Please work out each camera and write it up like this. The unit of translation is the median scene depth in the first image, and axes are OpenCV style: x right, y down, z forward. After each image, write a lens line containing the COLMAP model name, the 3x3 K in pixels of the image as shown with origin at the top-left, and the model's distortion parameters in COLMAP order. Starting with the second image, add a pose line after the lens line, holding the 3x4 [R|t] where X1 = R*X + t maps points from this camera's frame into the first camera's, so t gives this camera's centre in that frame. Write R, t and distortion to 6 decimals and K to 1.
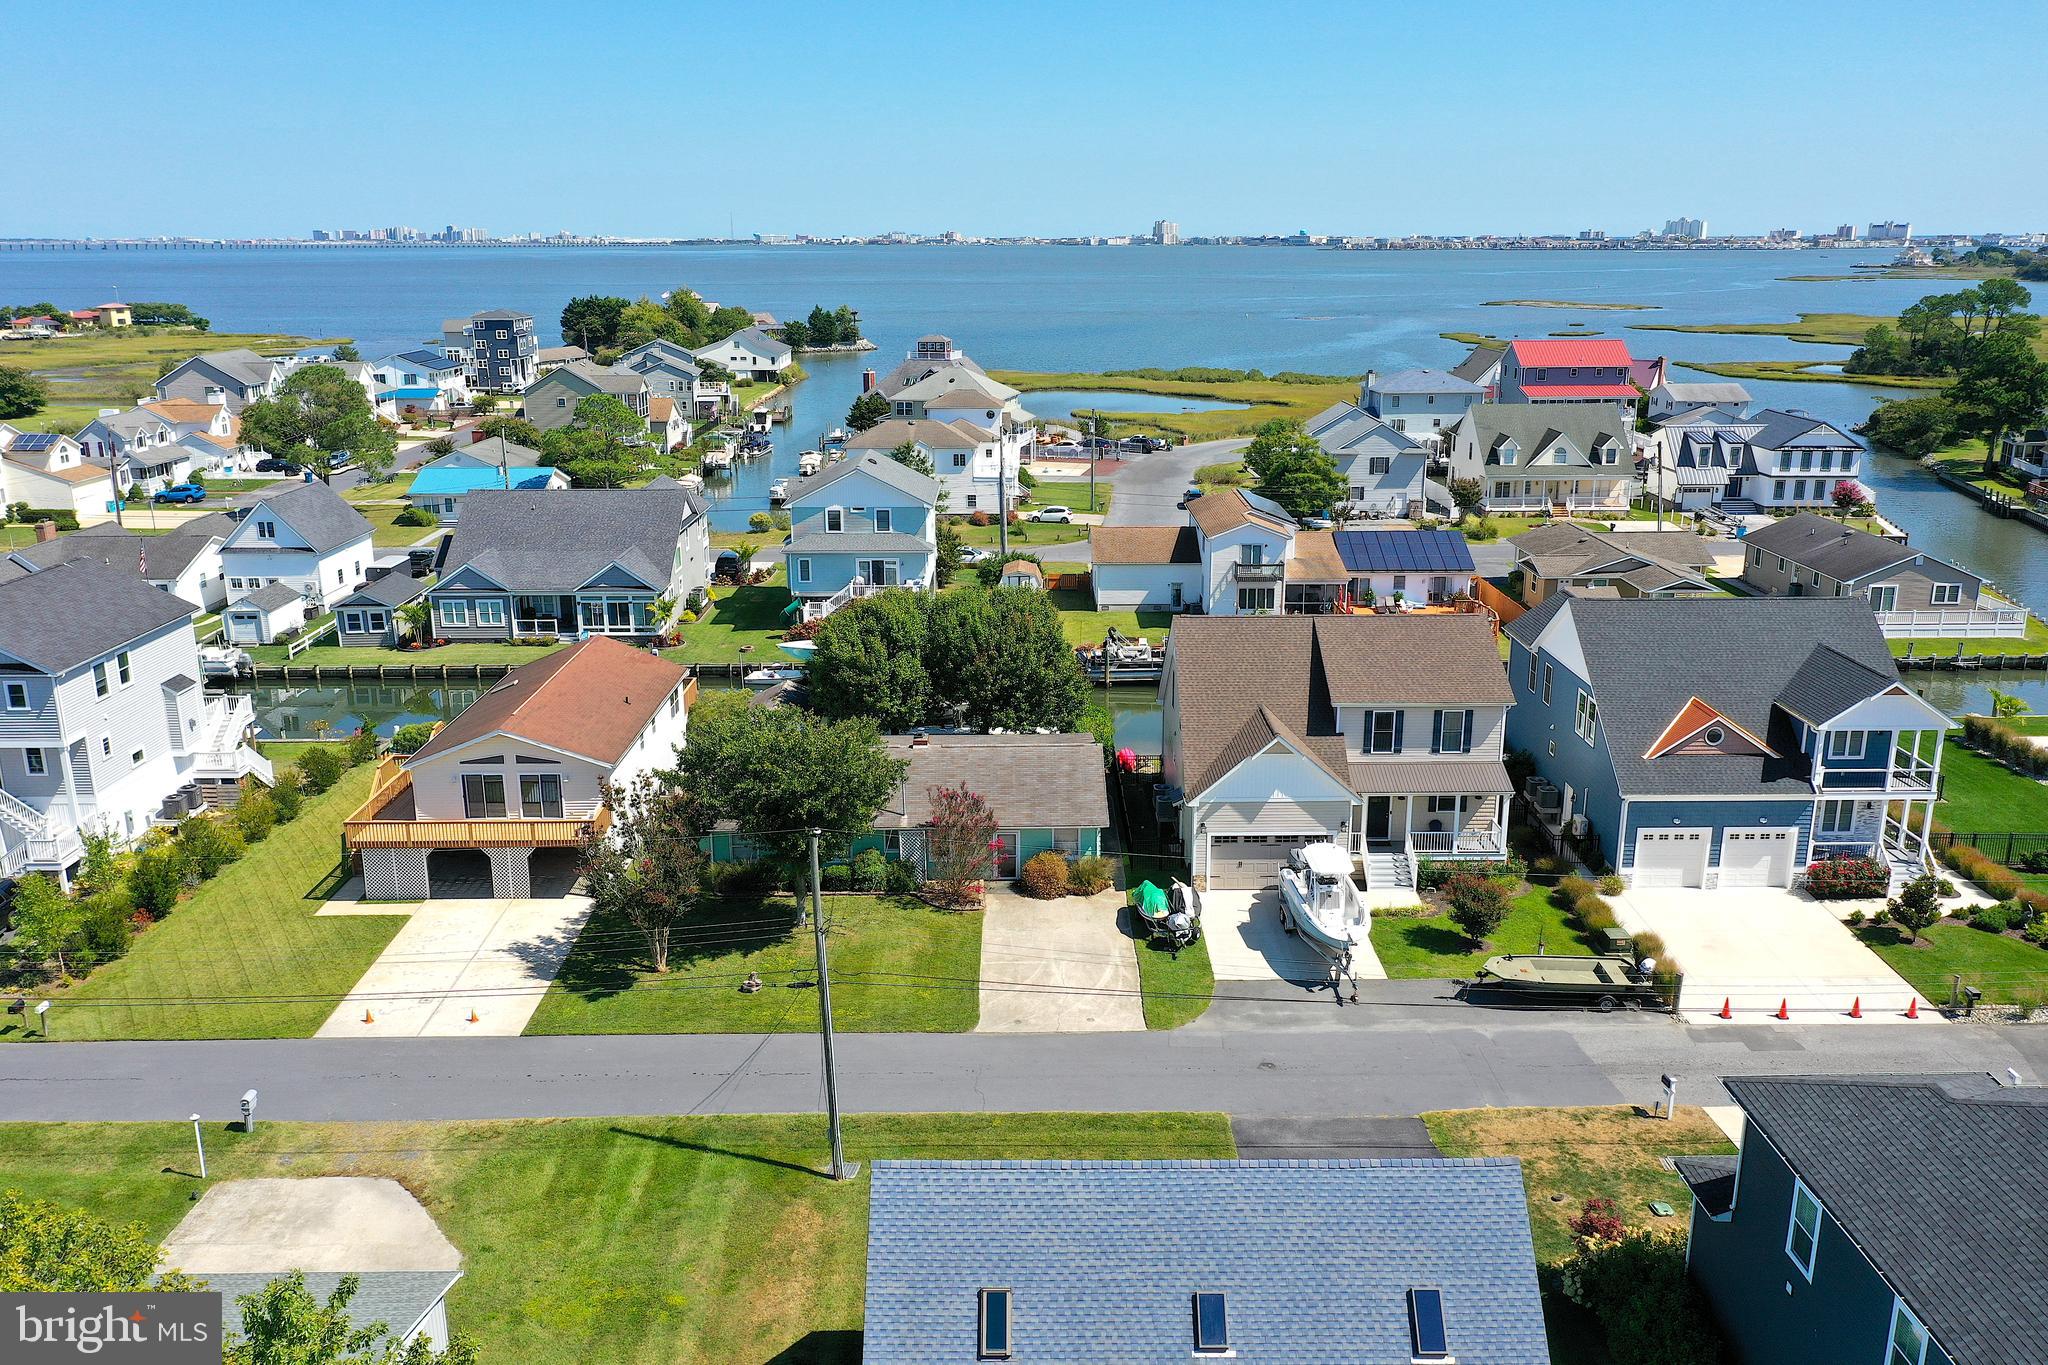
lens RADIAL K [[1620.6, 0, 1029.1], [0, 1620.6, 686.6], [0, 0, 1]] dist [0.007355, -0.003311]
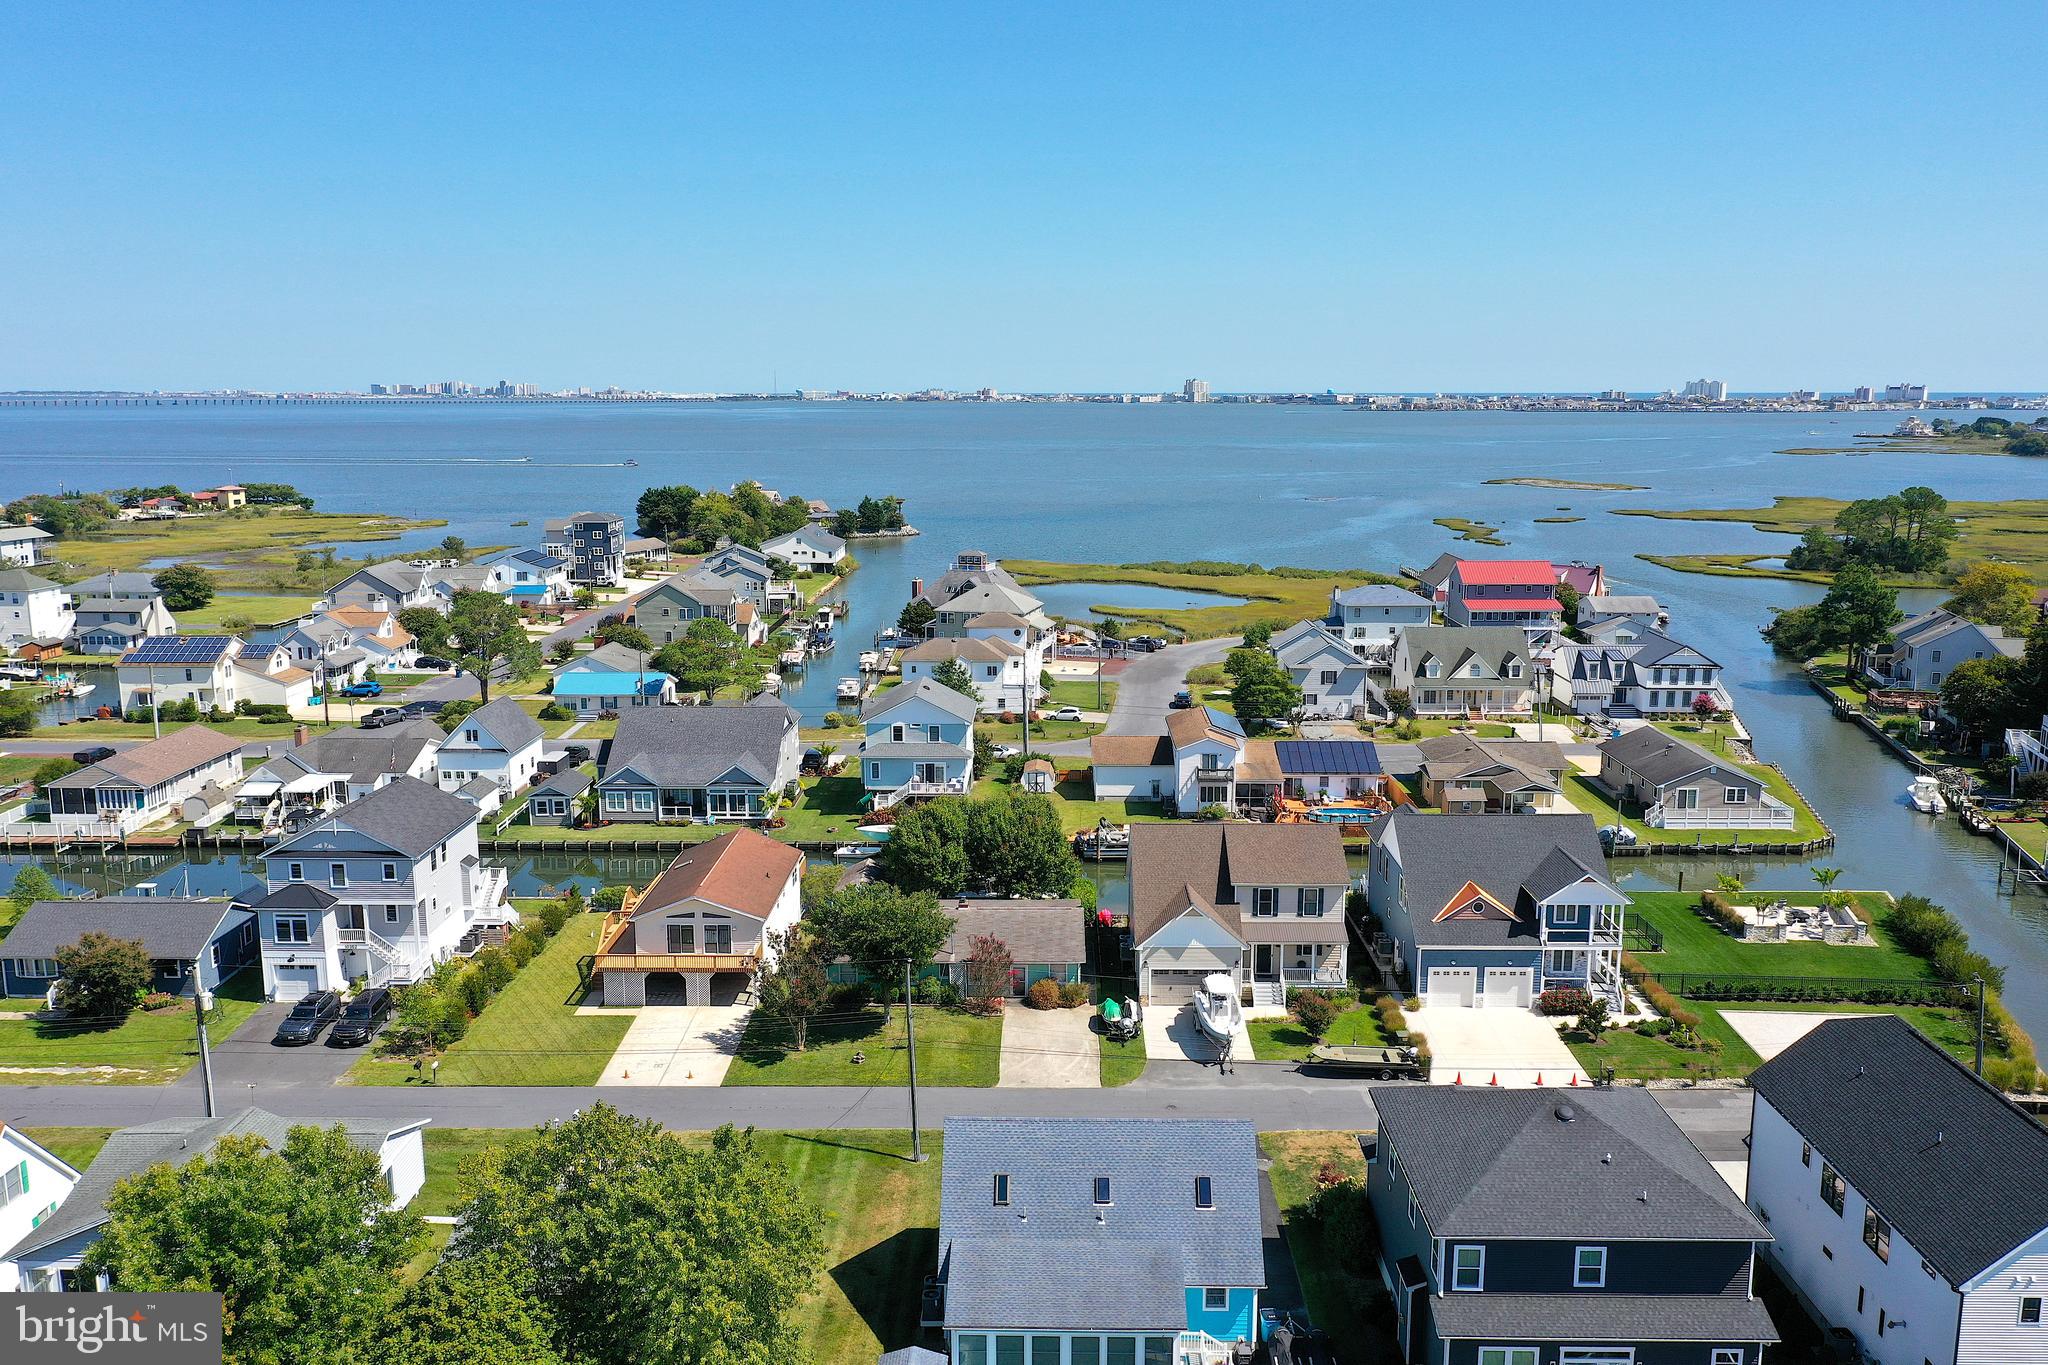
lens RADIAL K [[1620.6, 0, 1029.1], [0, 1620.6, 686.6], [0, 0, 1]] dist [0.007355, -0.003311]
pose [[0.999774, 0.006515, -0.020259, 0.015529], [-0.008304, 0.995951, -0.089516, -0.022571], [0.019594, 0.089664, 0.995779, -0.344024]]
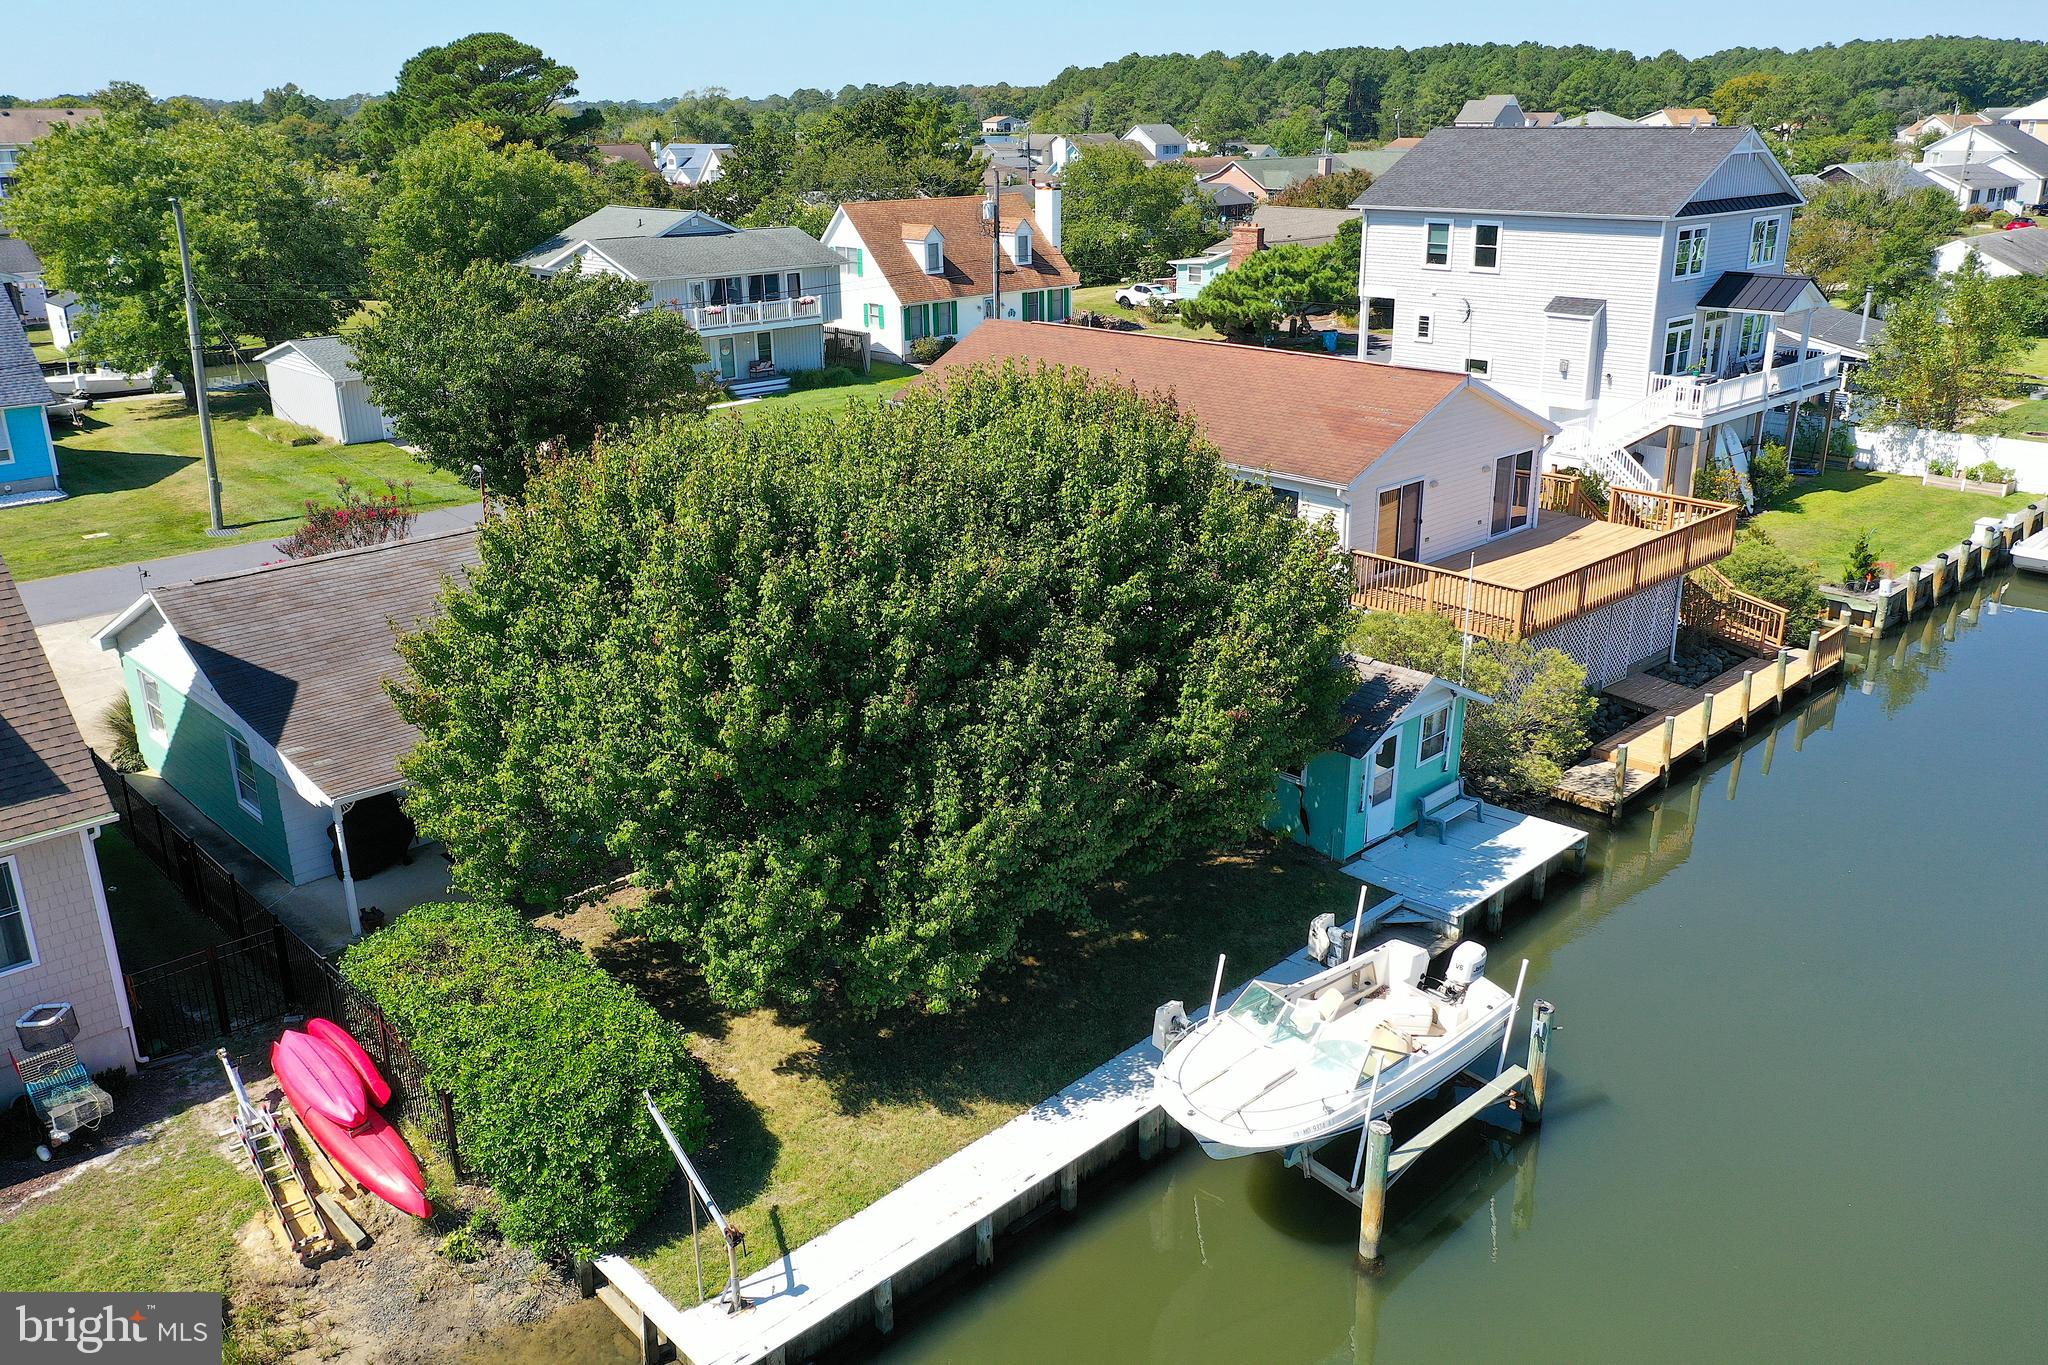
lens RADIAL K [[1619.4, 0, 1032.6], [0, 1619.4, 686.7], [0, 0, 1]] dist [0.003983, -0.004013]
pose [[-0.729604, 0.242921, -0.639271, 0.097105], [-0.169458, 0.841412, 0.513137, -0.127747], [0.662542, 0.482716, -0.572733, 0.917260]]
